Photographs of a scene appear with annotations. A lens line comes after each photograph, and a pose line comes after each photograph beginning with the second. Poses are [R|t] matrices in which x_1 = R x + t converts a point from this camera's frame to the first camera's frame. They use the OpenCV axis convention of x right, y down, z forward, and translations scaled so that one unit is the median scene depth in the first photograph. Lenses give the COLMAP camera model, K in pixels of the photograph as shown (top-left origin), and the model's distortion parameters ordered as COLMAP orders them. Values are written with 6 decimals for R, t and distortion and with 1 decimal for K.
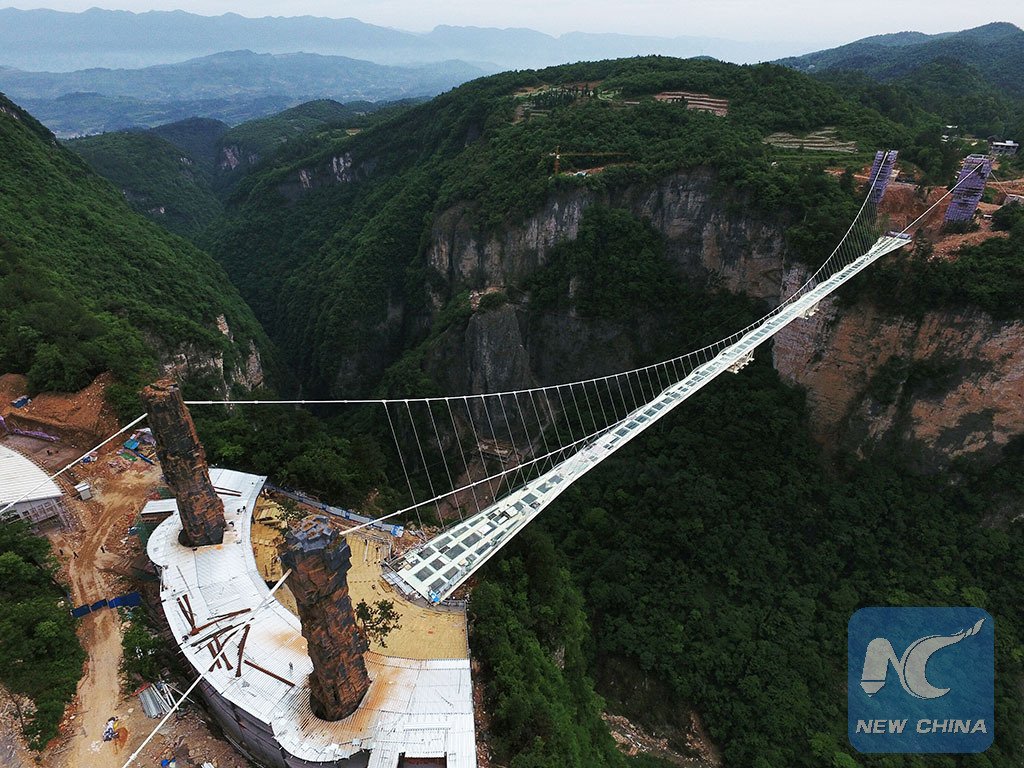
lens RADIAL K [[595.4, 0, 508.3], [0, 595.4, 381.2], [0, 0, 1]] dist [-0.014103, 0.016511]
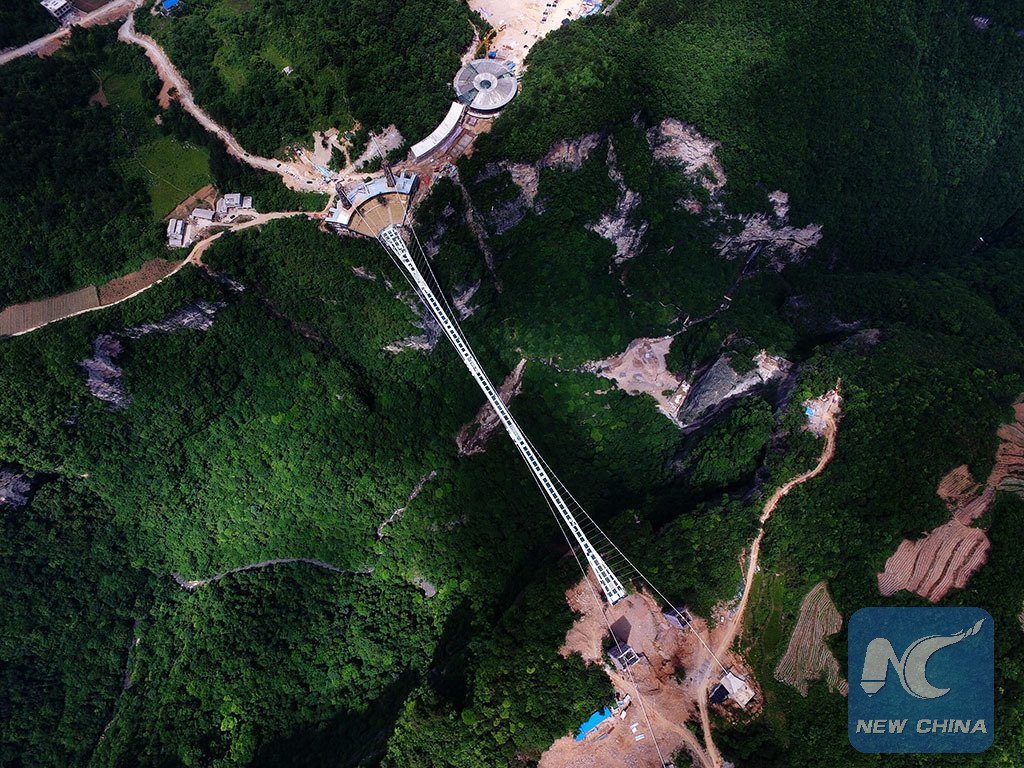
lens RADIAL K [[595.4, 0, 508.3], [0, 595.4, 381.2], [0, 0, 1]] dist [-0.014103, 0.016511]
pose [[-0.261563, 0.915949, -0.304338, 0.673032], [-0.478685, 0.150700, 0.864957, -1.271871], [0.838120, 0.371923, 0.399034, 0.135858]]
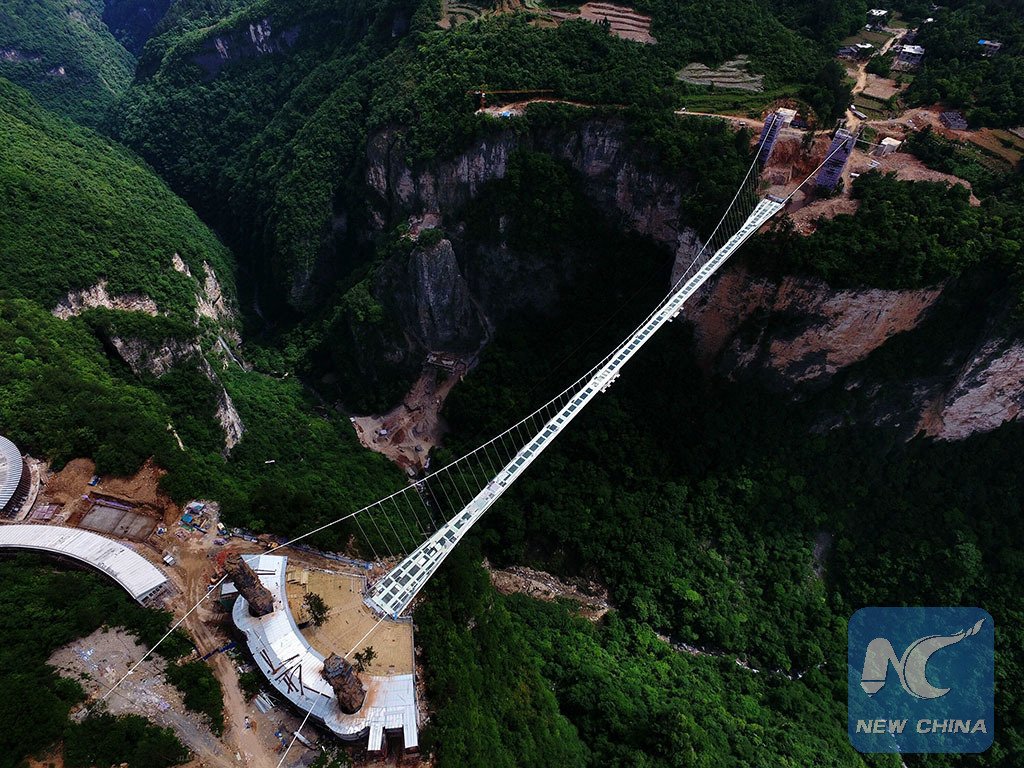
lens RADIAL K [[595.4, 0, 508.3], [0, 595.4, 381.2], [0, 0, 1]] dist [-0.014103, 0.016511]
pose [[0.996727, -0.054778, 0.059458, 0.049044], [0.034338, 0.952668, 0.302066, -0.273686], [-0.073190, -0.299036, 0.951431, -0.169623]]
